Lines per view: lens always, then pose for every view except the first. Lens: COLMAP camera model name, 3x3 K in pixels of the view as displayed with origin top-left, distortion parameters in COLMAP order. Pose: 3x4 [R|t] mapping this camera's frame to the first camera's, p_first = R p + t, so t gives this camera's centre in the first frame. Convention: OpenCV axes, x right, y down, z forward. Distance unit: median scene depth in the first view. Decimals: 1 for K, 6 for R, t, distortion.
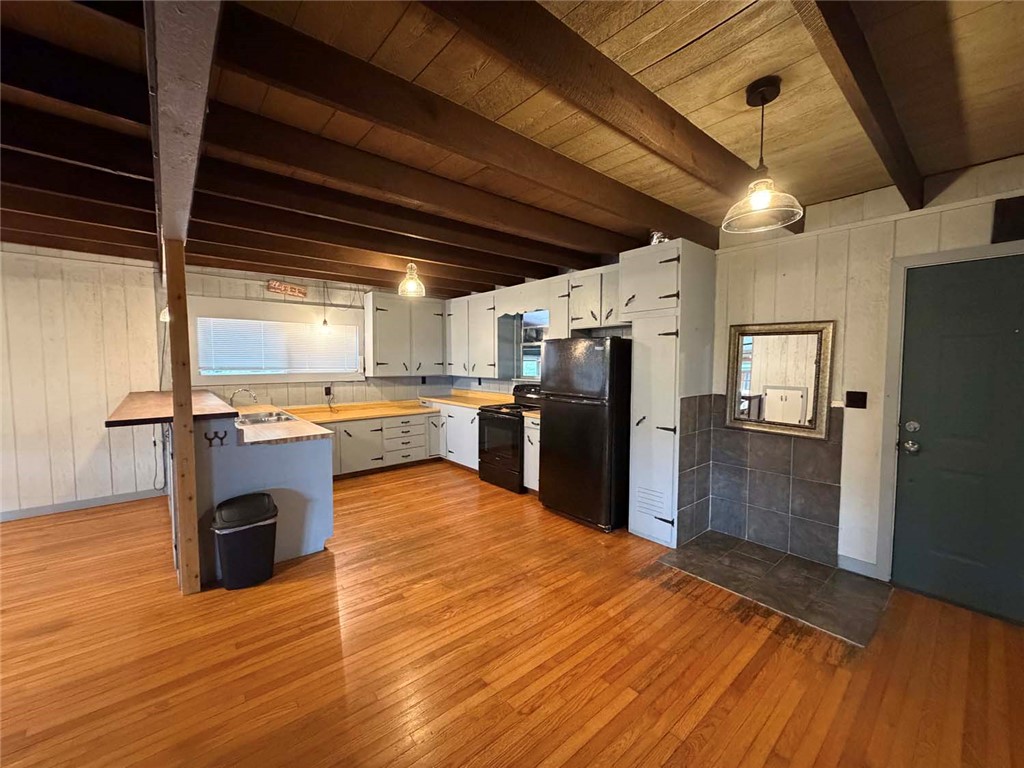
lens RADIAL K [[407.8, 0, 509.7], [0, 407.8, 383.1], [0, 0, 1]] dist [0.001645, -0.001301]
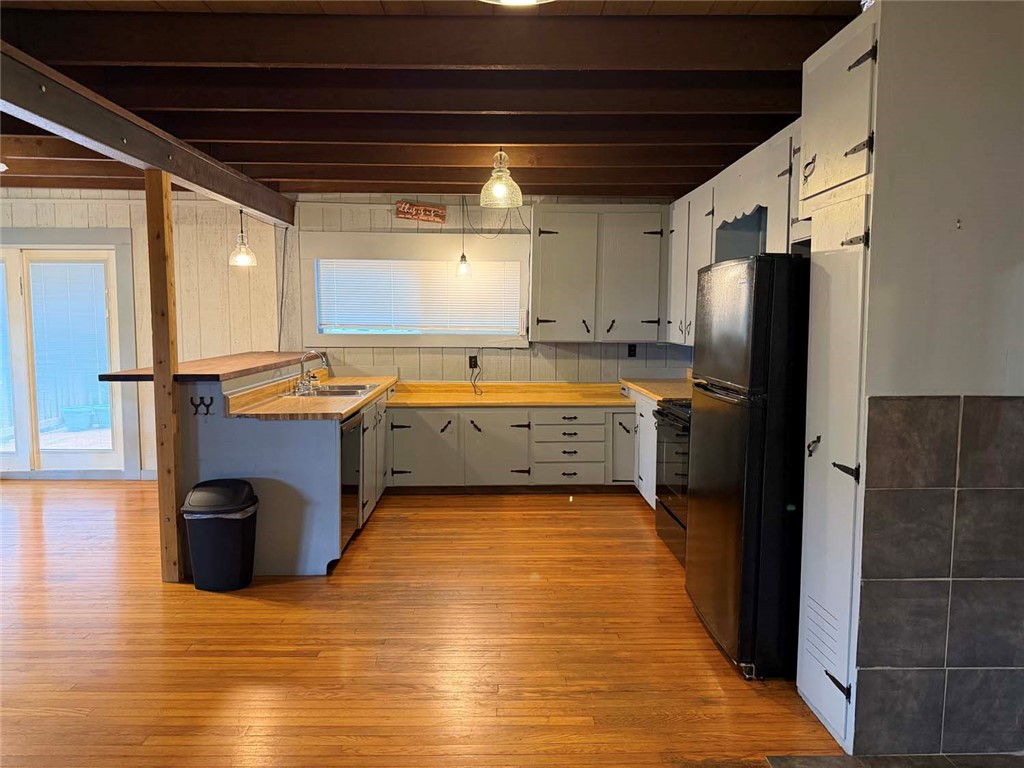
lens RADIAL K [[718.5, 0, 516.9], [0, 718.5, 385.7], [0, 0, 1]] dist [0.043357, -0.033646]
pose [[0.783545, 0.057533, -0.618666, 0.383010], [-0.037218, 0.998262, 0.045696, 0.003255], [0.620220, -0.012780, 0.784324, 0.138988]]
